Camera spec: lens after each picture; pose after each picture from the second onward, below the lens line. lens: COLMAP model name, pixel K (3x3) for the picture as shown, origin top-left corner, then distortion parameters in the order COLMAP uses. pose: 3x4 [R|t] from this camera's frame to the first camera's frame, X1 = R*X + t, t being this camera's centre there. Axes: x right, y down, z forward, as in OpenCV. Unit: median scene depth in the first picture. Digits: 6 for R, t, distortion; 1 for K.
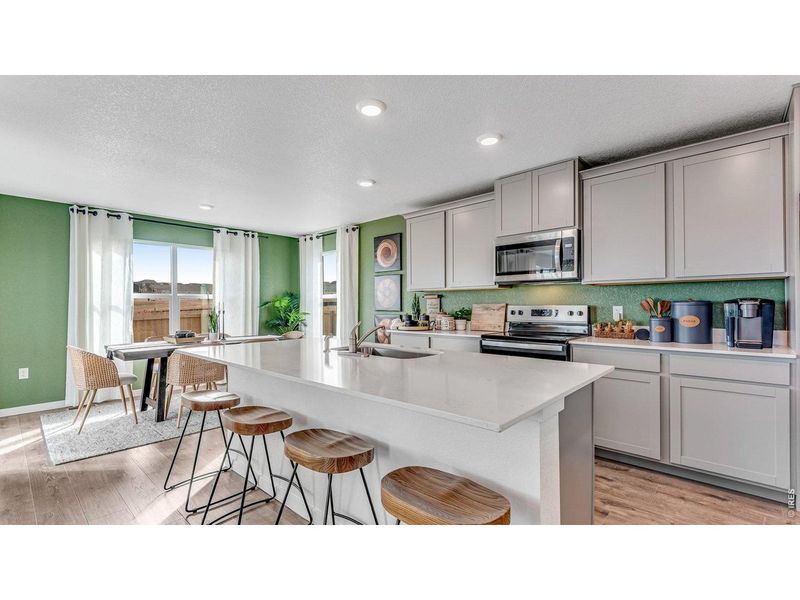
lens RADIAL K [[365.2, 0, 387.5], [0, 365.2, 305.8], [0, 0, 1]] dist [0.021964, -0.012241]
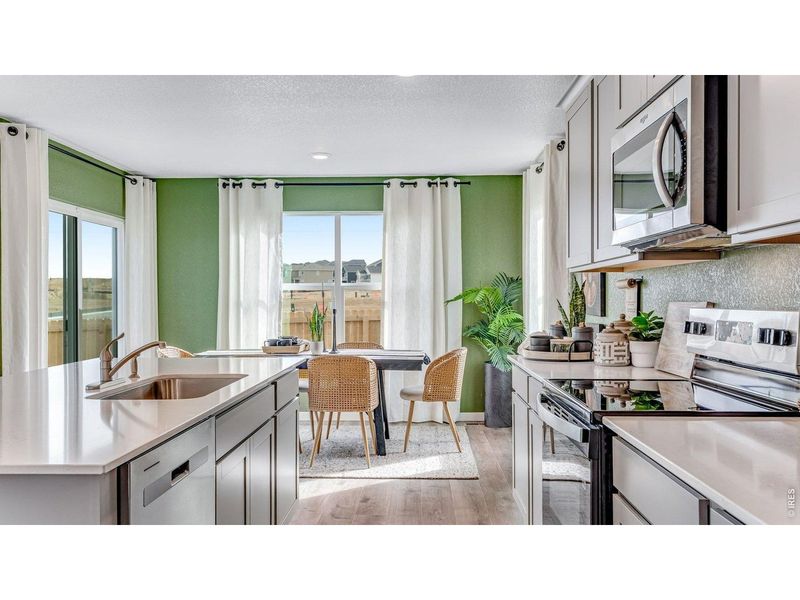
lens RADIAL K [[661.8, 0, 395.0], [0, 661.8, 308.3], [0, 0, 1]] dist [0.016364, -0.001384]
pose [[0.660244, 0.014438, -0.750912, 0.561592], [-0.000105, 0.999817, 0.019131, -0.011427], [0.751051, -0.012552, 0.660125, 0.317430]]
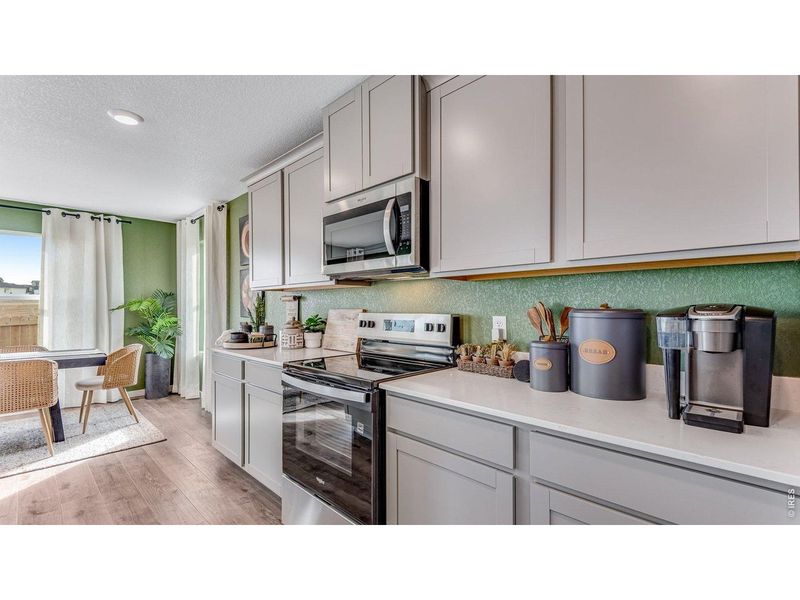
lens RADIAL K [[365.2, 0, 385.5], [0, 365.2, 307.3], [0, 0, 1]] dist [0.021964, -0.012241]
pose [[0.999383, 0.000922, -0.035119, 0.363988], [-0.000726, 0.999984, 0.005594, -0.012141], [0.035124, -0.005565, 0.999367, 0.331723]]
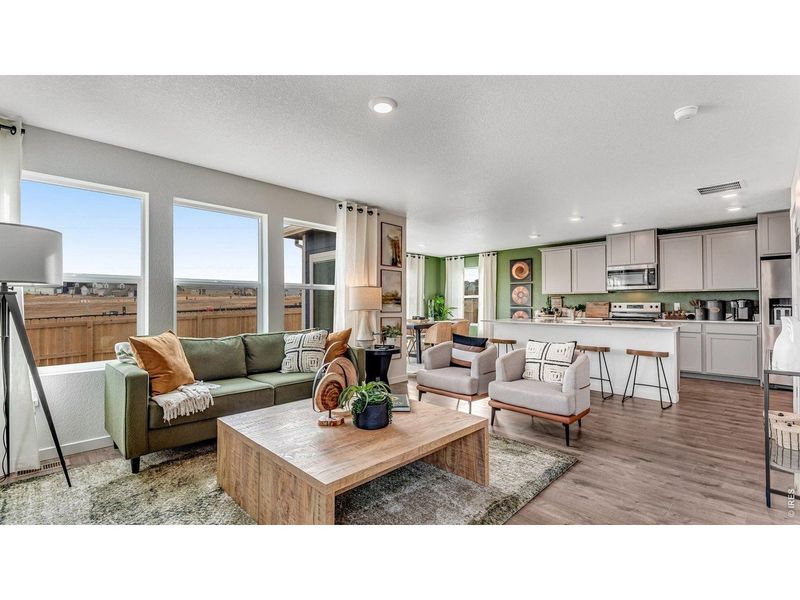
lens RADIAL K [[365.2, 0, 389.6], [0, 365.2, 301.3], [0, 0, 1]] dist [0.021964, -0.012241]
pose [[0.999613, 0.004910, -0.027376, -0.656108], [-0.005200, 0.999931, -0.010512, 0.015572], [0.027322, 0.010650, 0.999570, -0.774435]]
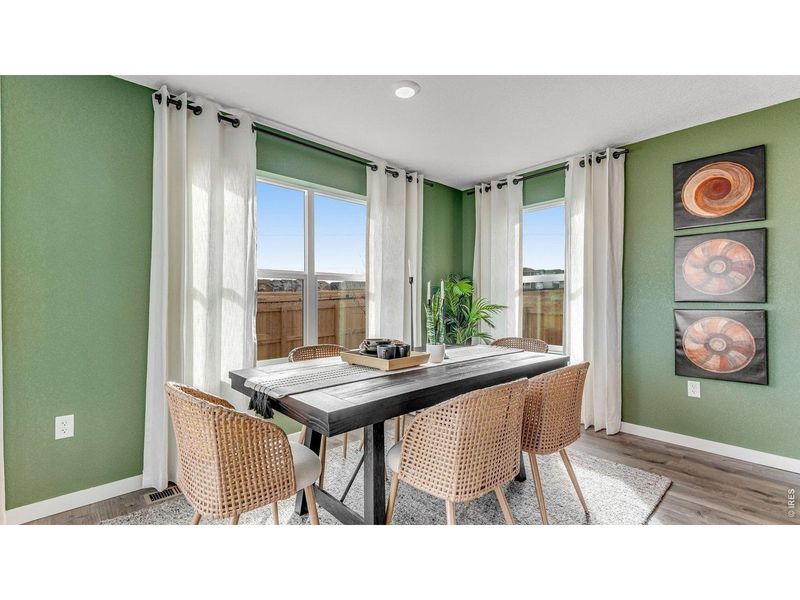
lens RADIAL K [[365.2, 0, 388.7], [0, 365.2, 297.4], [0, 0, 1]] dist [0.021964, -0.012241]
pose [[0.996698, 0.001769, -0.081181, -0.517179], [-0.002498, 0.999957, -0.008878, 0.017473], [0.081162, 0.009051, 0.996660, 0.543368]]
